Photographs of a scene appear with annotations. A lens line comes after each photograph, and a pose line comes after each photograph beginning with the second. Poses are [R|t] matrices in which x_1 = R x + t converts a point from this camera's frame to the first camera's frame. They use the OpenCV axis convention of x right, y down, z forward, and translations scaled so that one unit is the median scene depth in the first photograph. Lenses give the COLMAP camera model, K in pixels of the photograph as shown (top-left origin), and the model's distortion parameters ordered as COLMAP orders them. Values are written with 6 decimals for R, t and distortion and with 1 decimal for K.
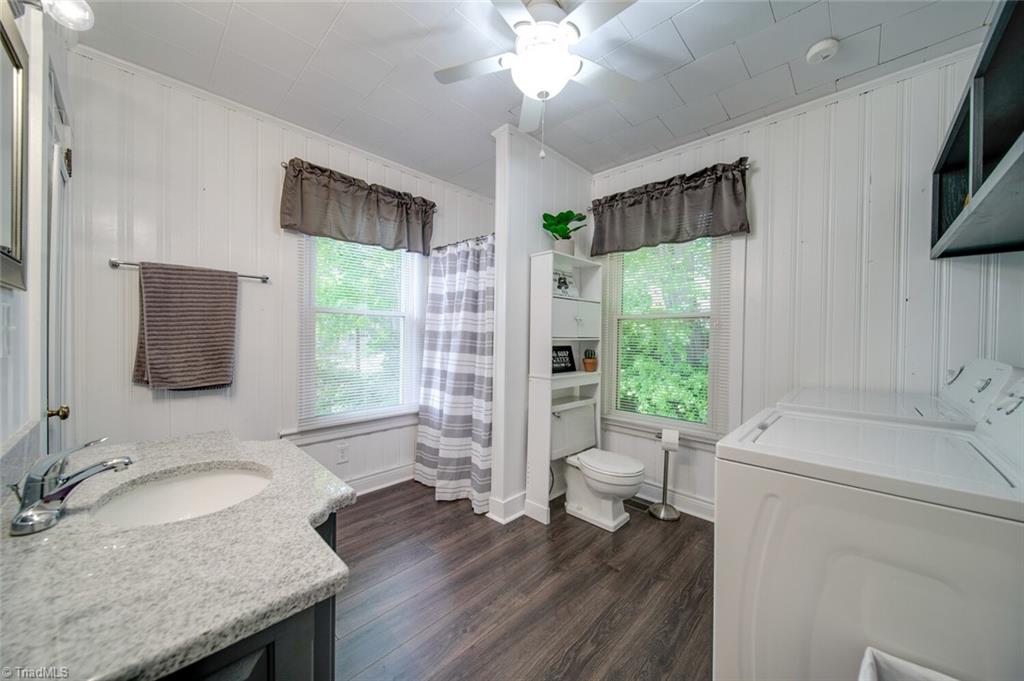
lens RADIAL K [[358.4, 0, 514.2], [0, 358.4, 340.5], [0, 0, 1]] dist [-0.000997, -0.000518]
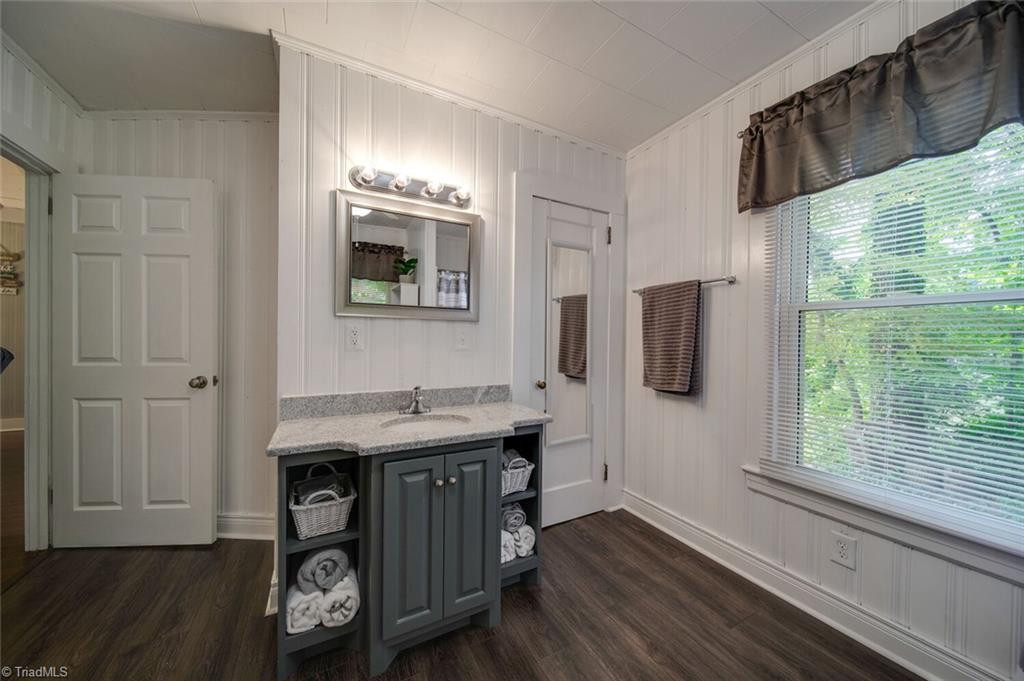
lens RADIAL K [[358.4, 0, 514.2], [0, 358.4, 340.5], [0, 0, 1]] dist [-0.000997, -0.000518]
pose [[-0.304155, -0.000613, -0.952622, 0.283372], [-0.019534, 0.999794, 0.005594, -0.020698], [0.952422, 0.020310, -0.304104, 0.769042]]
